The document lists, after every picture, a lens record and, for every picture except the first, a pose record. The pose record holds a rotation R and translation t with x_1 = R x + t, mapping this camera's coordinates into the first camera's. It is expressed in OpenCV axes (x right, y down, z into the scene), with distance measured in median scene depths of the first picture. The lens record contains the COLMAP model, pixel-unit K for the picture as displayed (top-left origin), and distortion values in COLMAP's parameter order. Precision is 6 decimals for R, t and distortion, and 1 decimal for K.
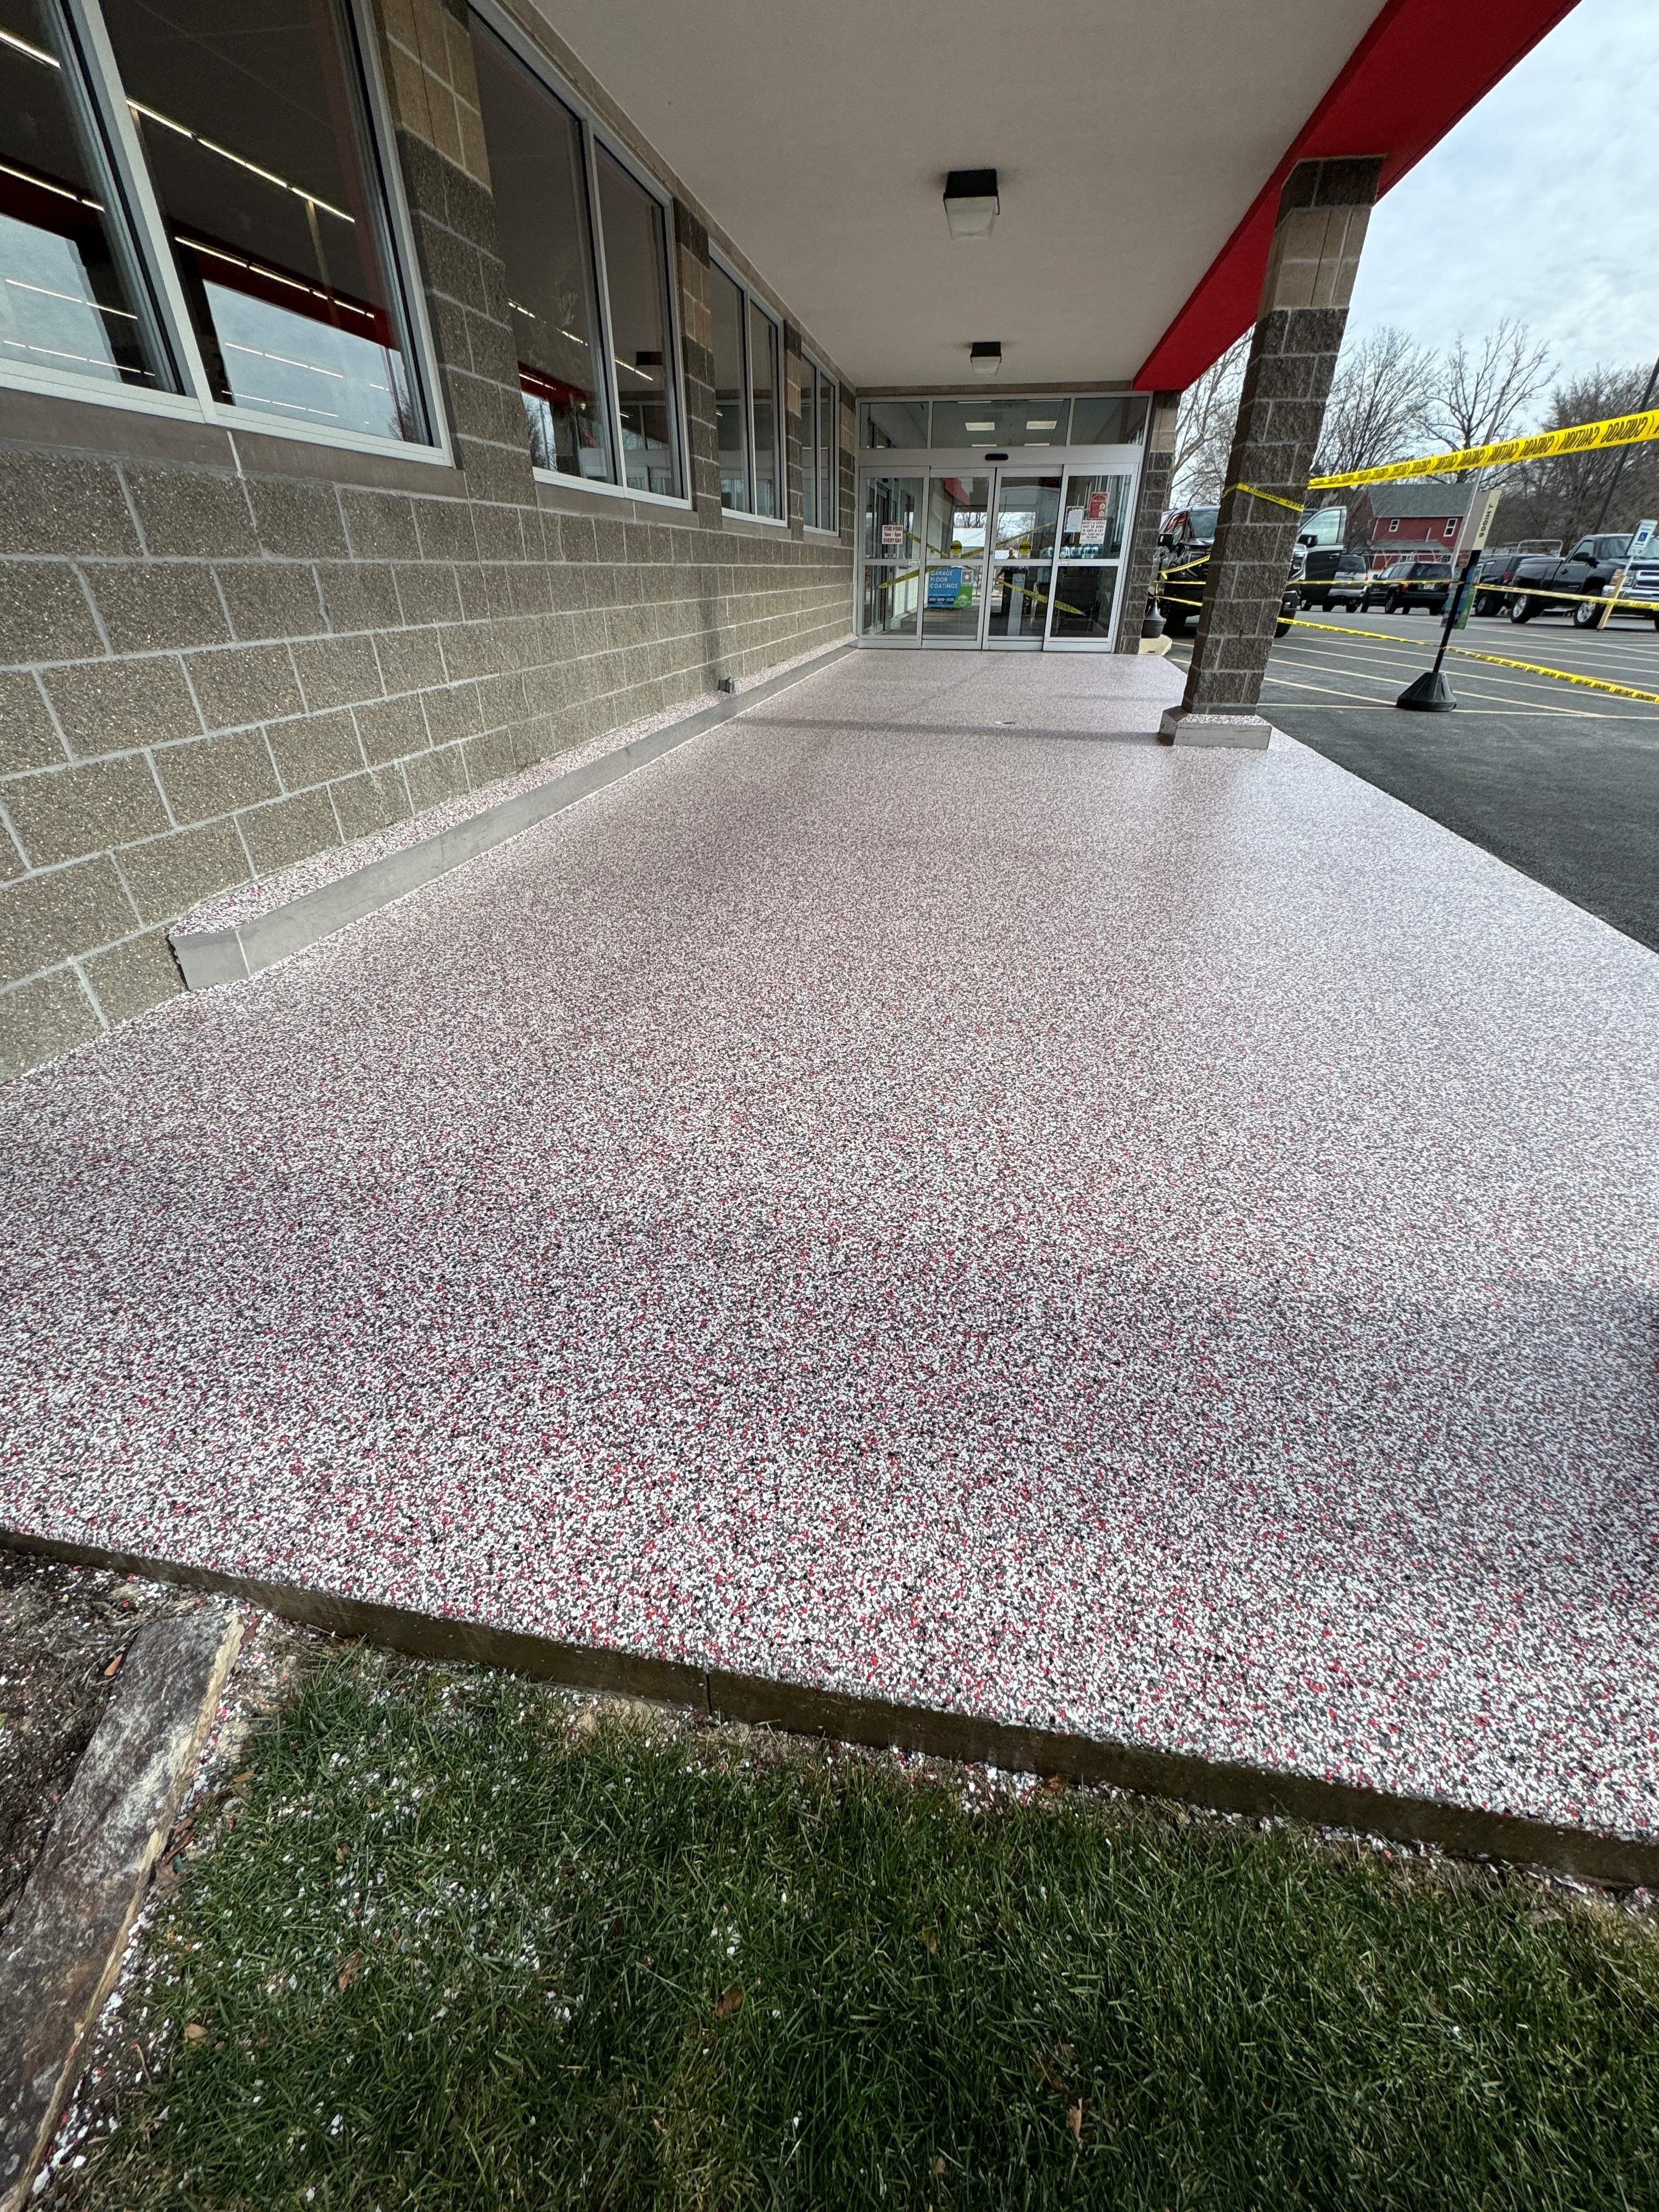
lens RADIAL K [[881.2, 0, 833.8], [0, 881.2, 1107.3], [0, 0, 1]] dist [0.000420, -0.000529]
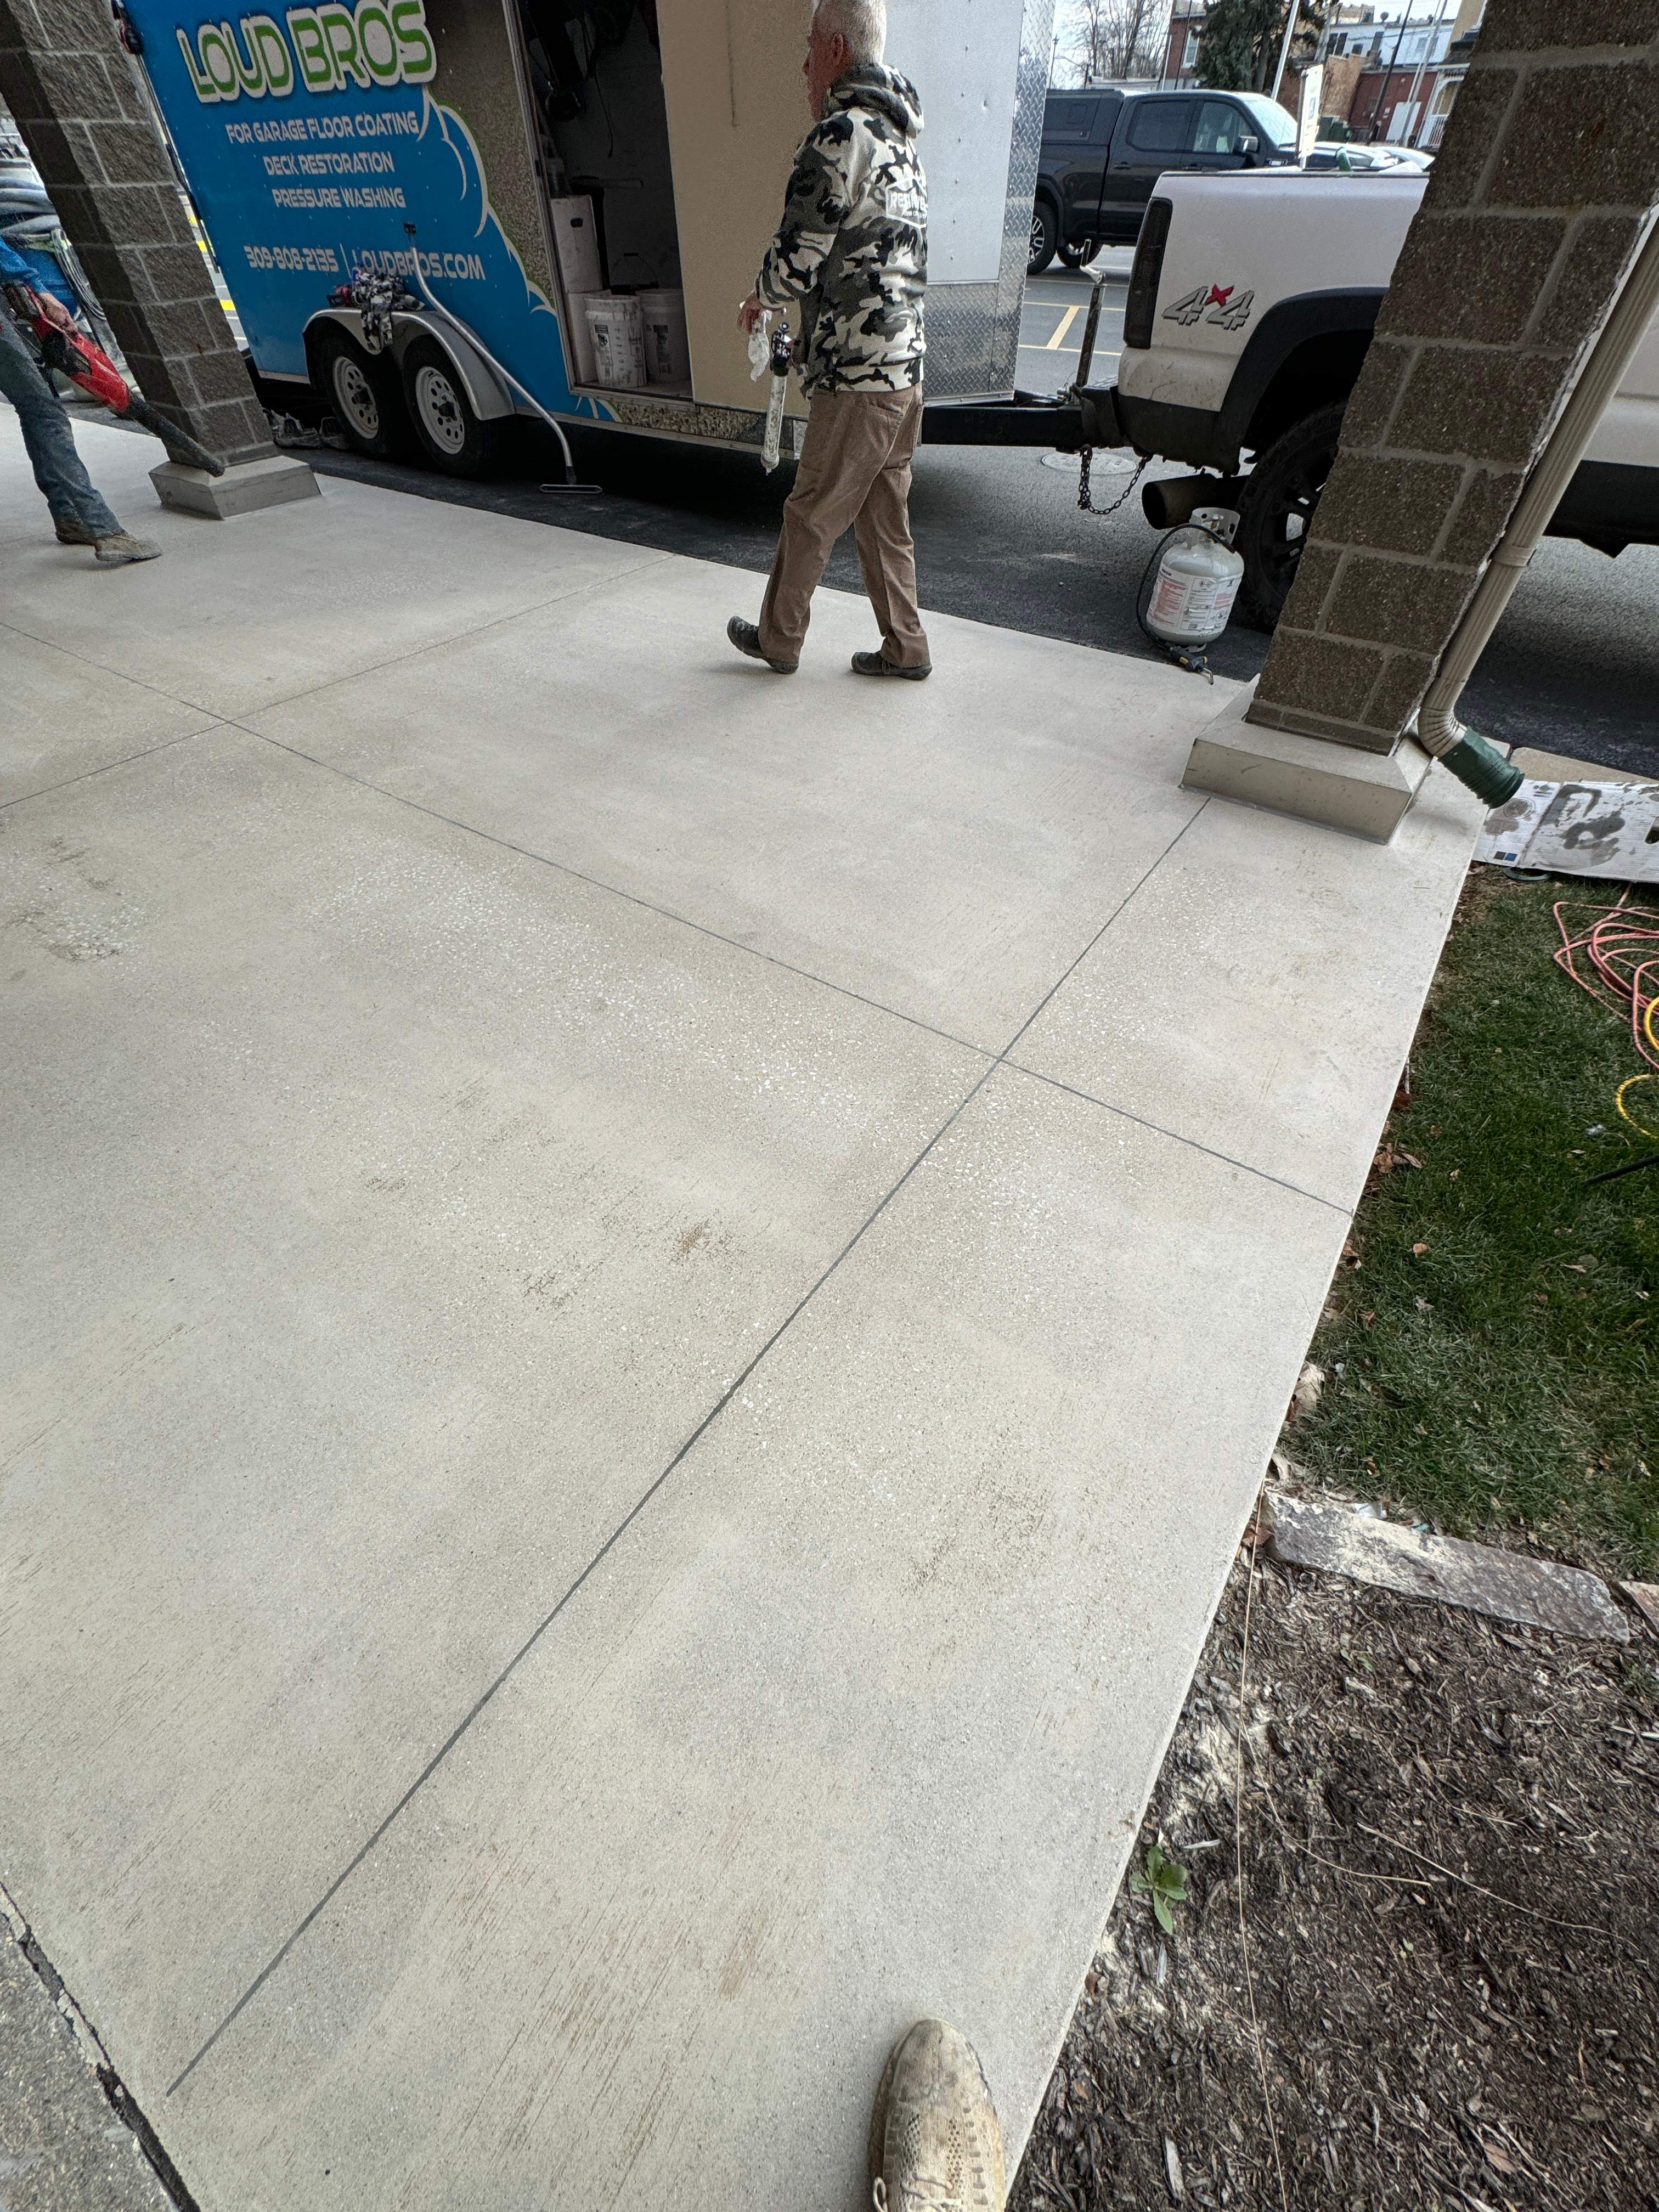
lens RADIAL K [[882.1, 0, 833.8], [0, 882.1, 1107.9], [0, 0, 1]] dist [-0.000149, 0.000077]
pose [[0.418410, -0.675860, 0.606751, -0.843767], [0.483032, 0.731315, 0.481518, -0.480366], [-0.769164, 0.091608, 0.632451, 0.387125]]
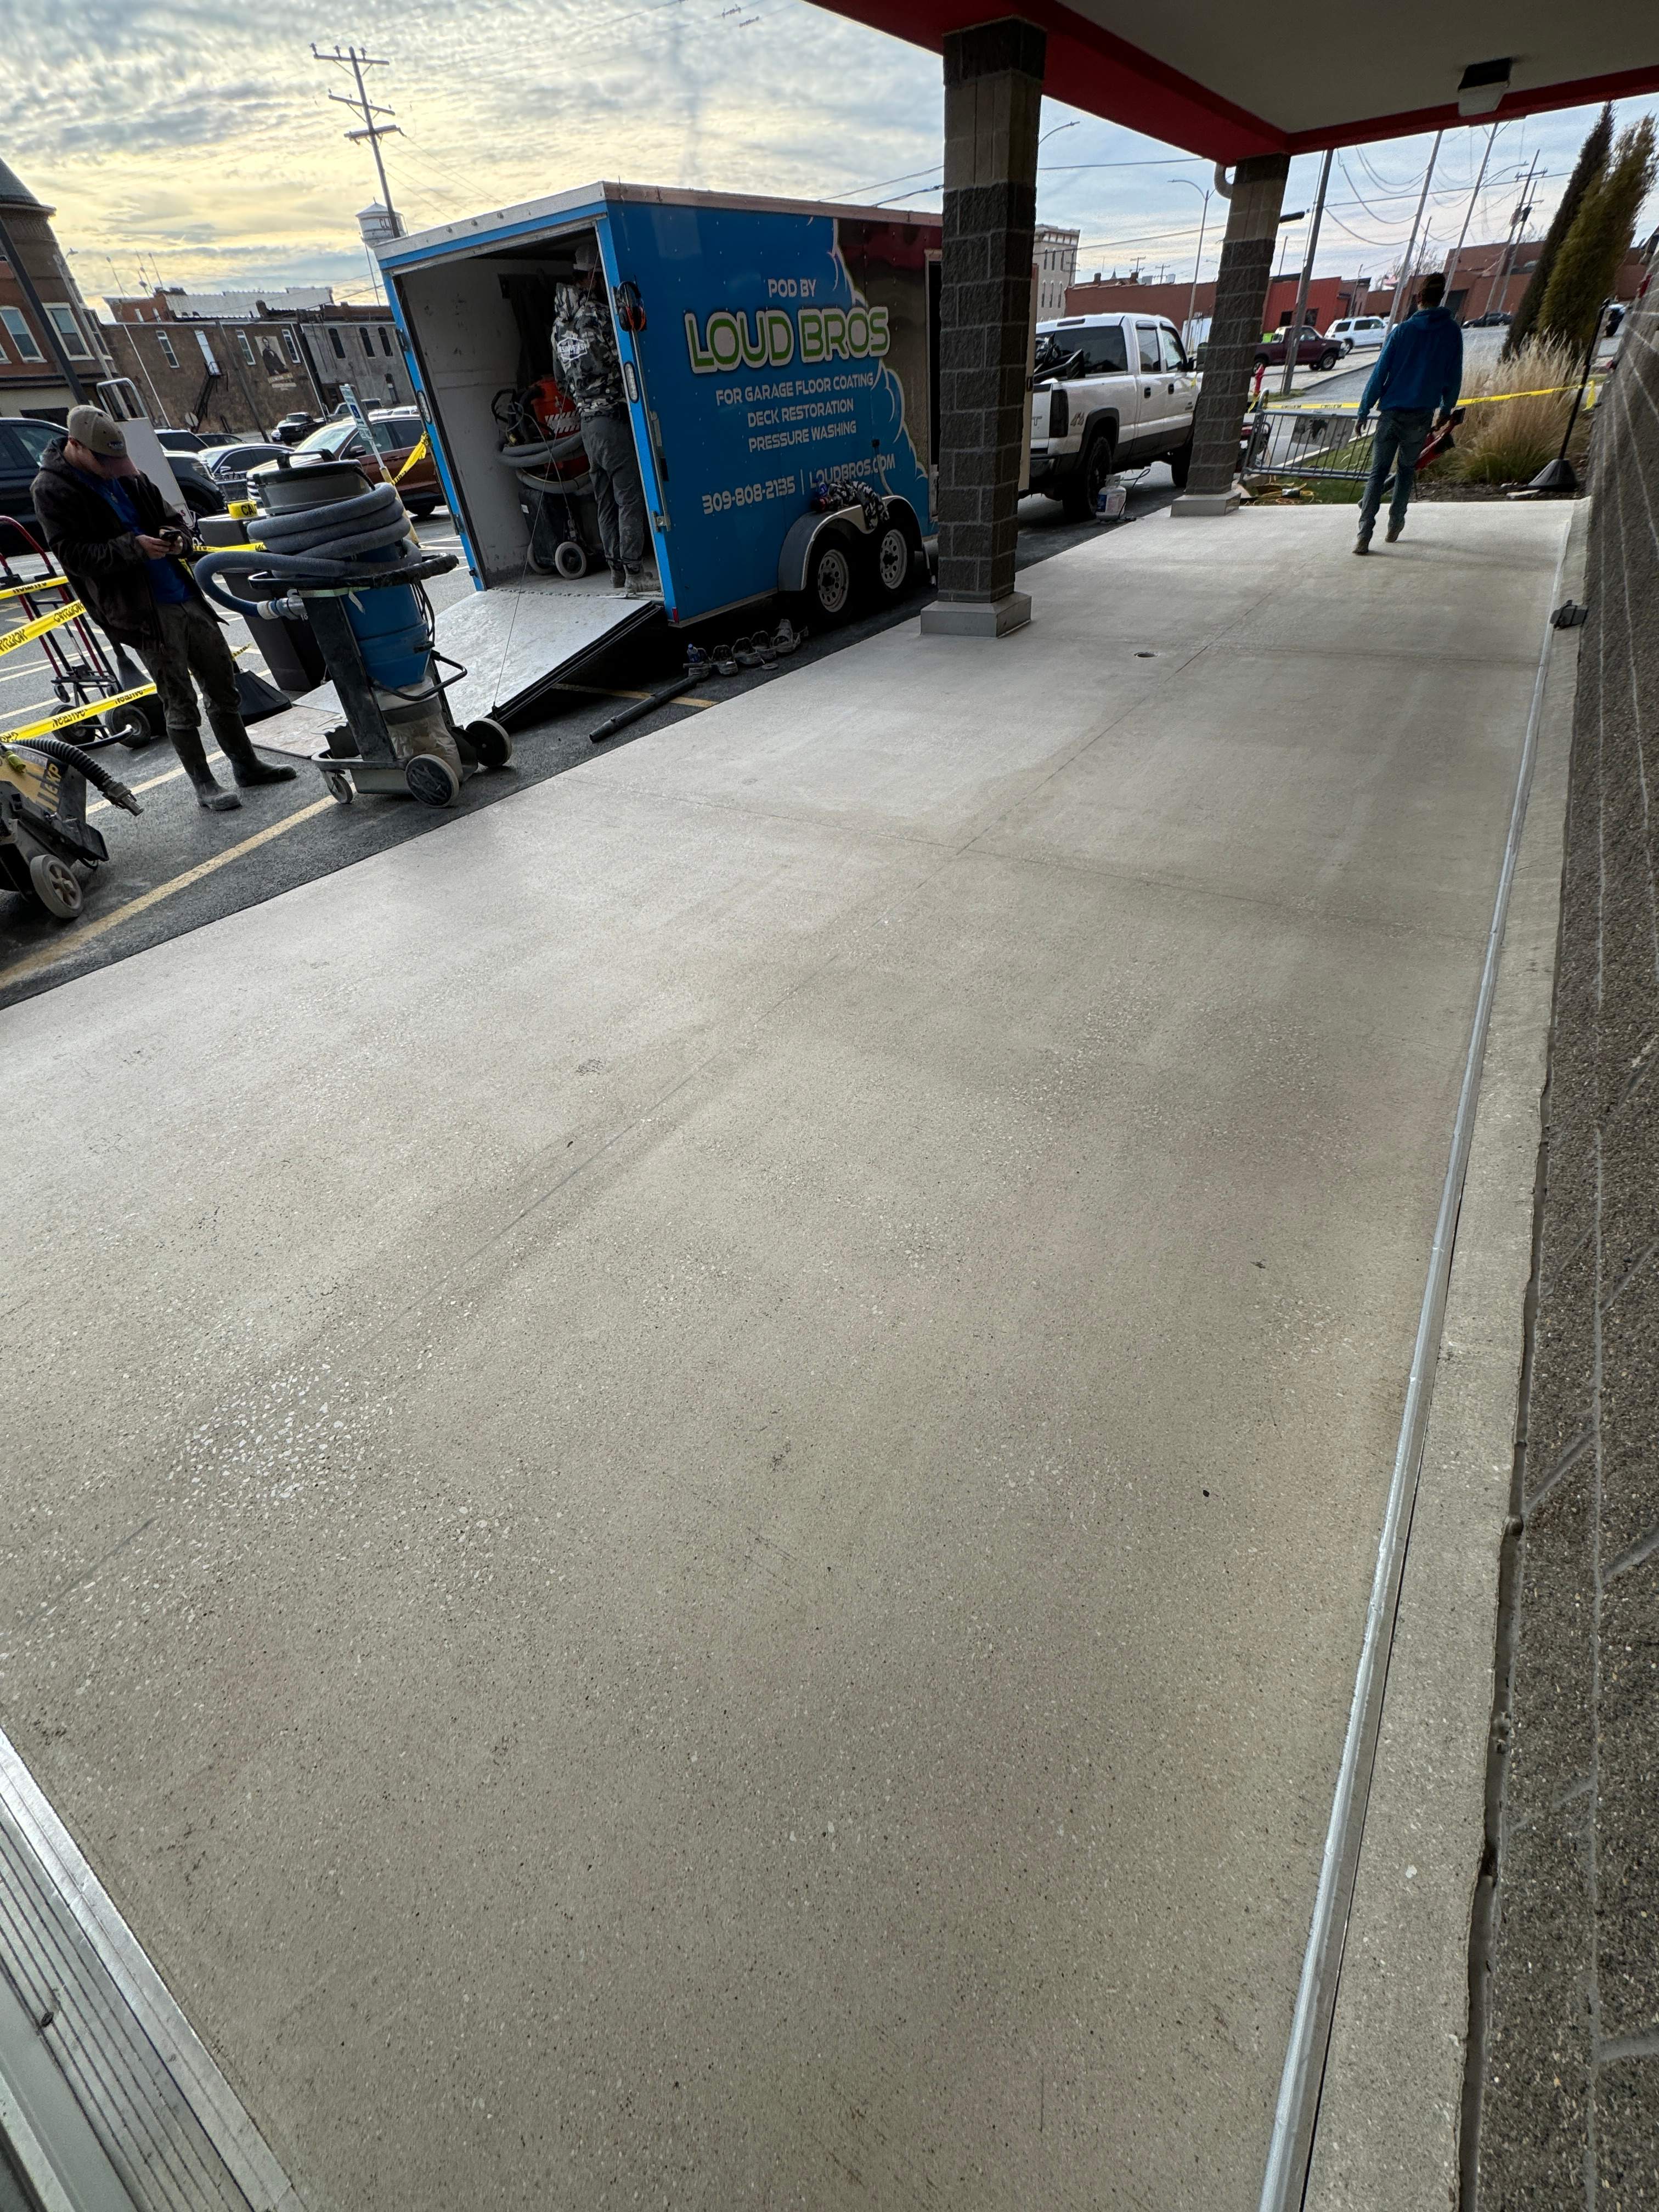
lens RADIAL K [[882.1, 0, 833.8], [0, 882.1, 1107.9], [0, 0, 1]] dist [-0.000149, 0.000077]
pose [[-0.916071, -0.209159, 0.342150, 0.378809], [0.260473, 0.338378, 0.904242, -4.508162], [-0.304906, 0.917471, -0.255498, 6.846972]]
